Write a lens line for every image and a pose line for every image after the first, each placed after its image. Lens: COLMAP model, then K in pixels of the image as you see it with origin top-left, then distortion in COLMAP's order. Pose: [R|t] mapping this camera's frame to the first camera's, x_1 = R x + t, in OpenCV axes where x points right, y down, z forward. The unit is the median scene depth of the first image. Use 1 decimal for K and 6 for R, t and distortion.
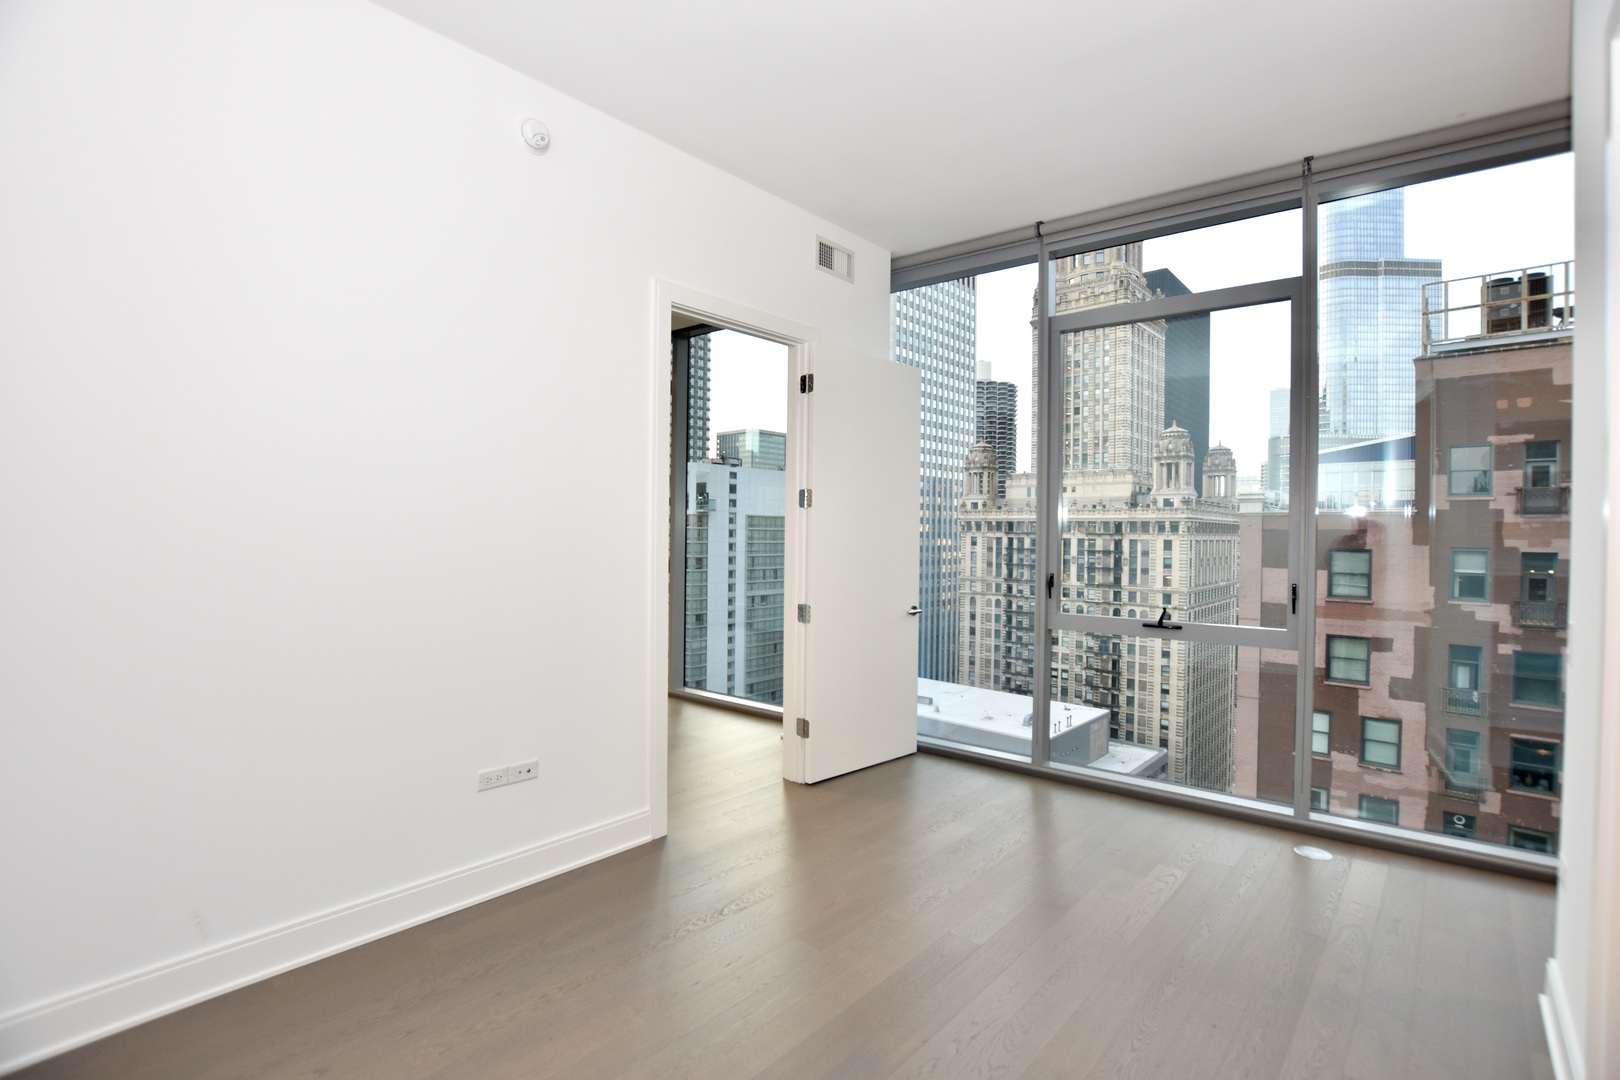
lens RADIAL K [[724.6, 0, 783.5], [0, 724.6, 538.0], [0, 0, 1]] dist [-0.032817, 0.004826]
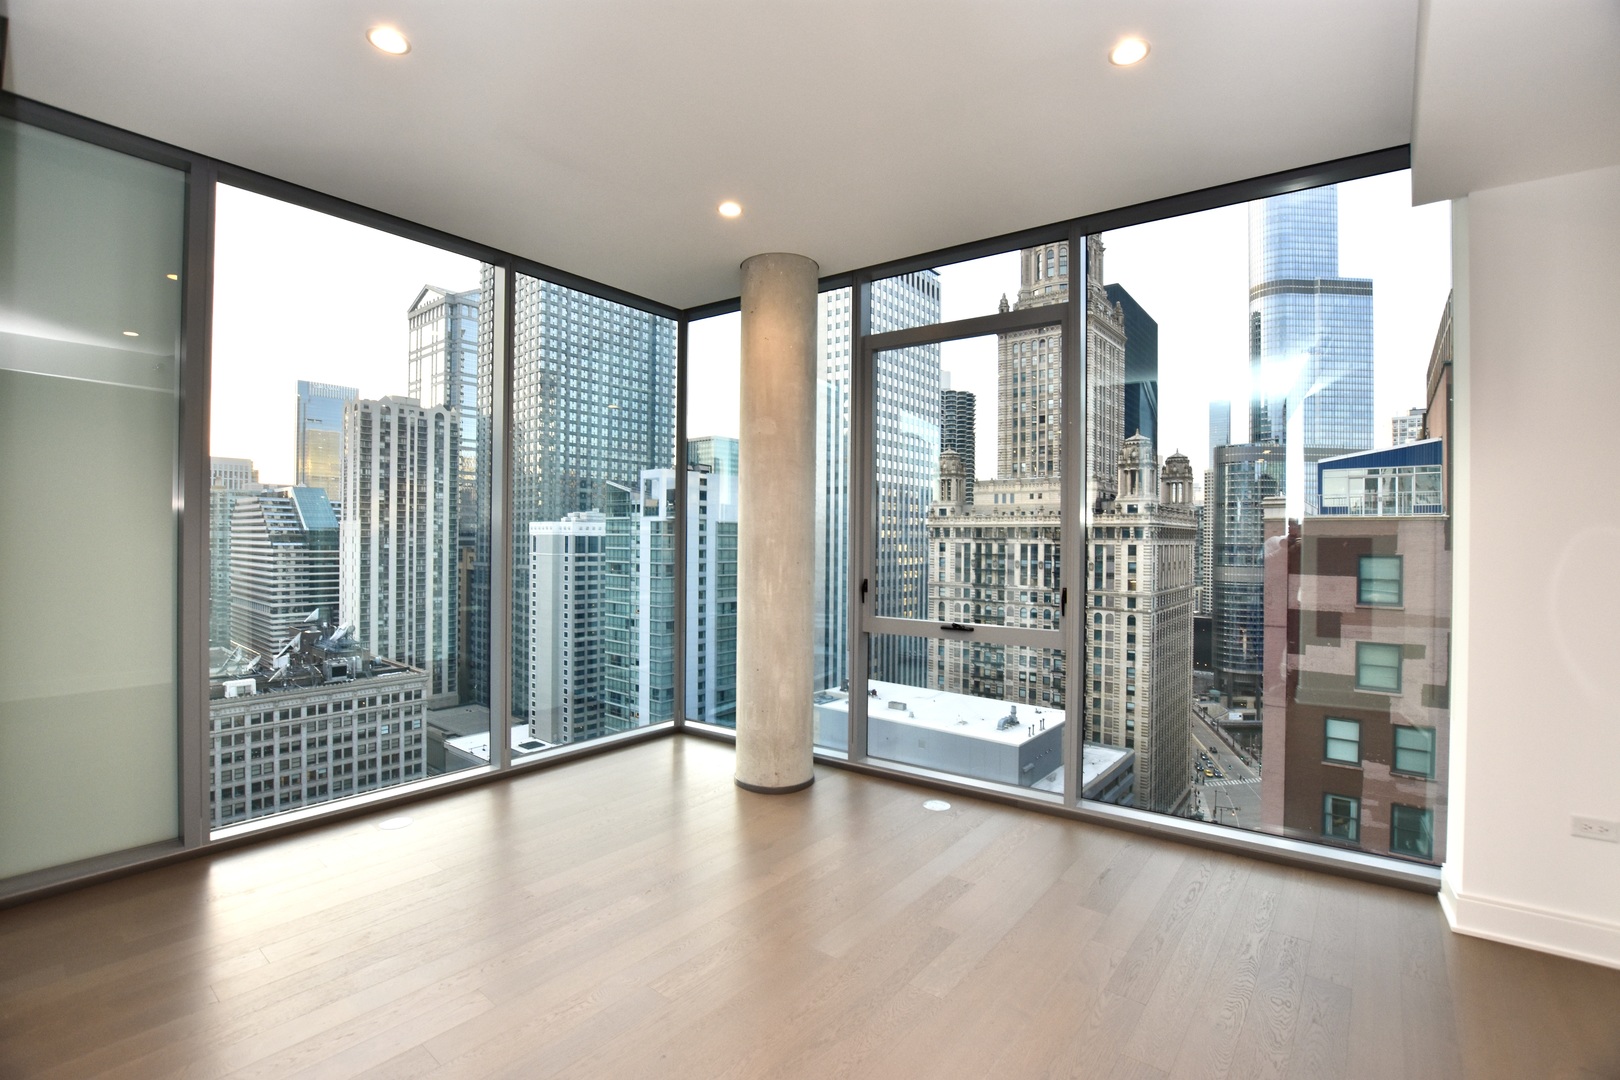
lens RADIAL K [[724.6, 0, 802.0], [0, 724.6, 539.3], [0, 0, 1]] dist [-0.032817, 0.004826]
pose [[0.997702, -0.004074, 0.067632, -0.075698], [0.004581, 0.999963, -0.007348, -0.002948], [-0.067600, 0.007641, 0.997683, 0.074065]]
